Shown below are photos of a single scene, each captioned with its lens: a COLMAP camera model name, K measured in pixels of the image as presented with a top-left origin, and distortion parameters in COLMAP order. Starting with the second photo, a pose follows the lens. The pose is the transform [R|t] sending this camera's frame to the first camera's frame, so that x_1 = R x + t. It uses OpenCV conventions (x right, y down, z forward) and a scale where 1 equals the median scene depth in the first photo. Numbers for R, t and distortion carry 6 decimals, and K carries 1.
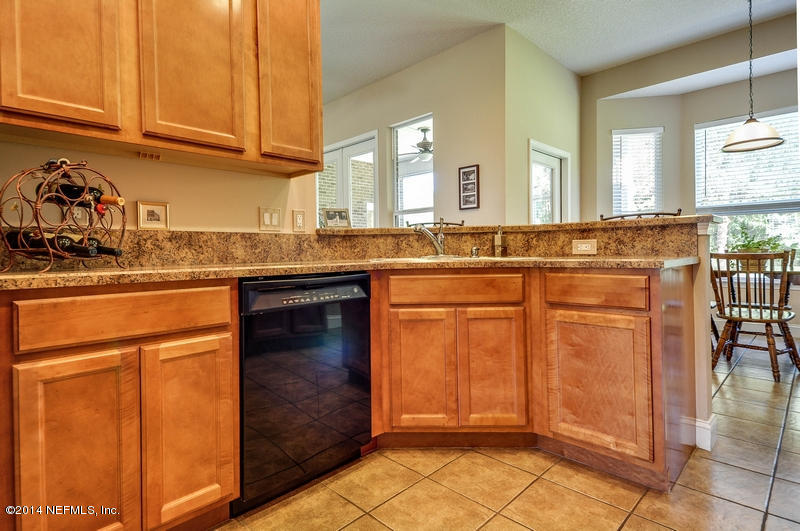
lens RADIAL K [[411.6, 0, 398.3], [0, 411.6, 254.8], [0, 0, 1]] dist [0.048666, -0.000118]
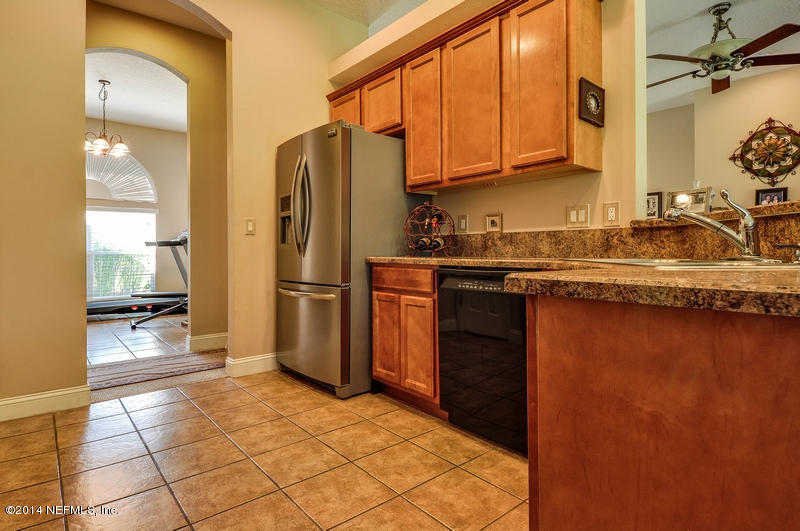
lens RADIAL K [[437.0, 0, 398.9], [0, 437.0, 249.6], [0, 0, 1]] dist [0.001731, -0.003039]
pose [[-0.090203, 0.012733, -0.995842, 1.013133], [-0.003233, 0.999909, 0.013078, -0.019175], [0.995918, 0.004400, -0.090153, 0.807633]]
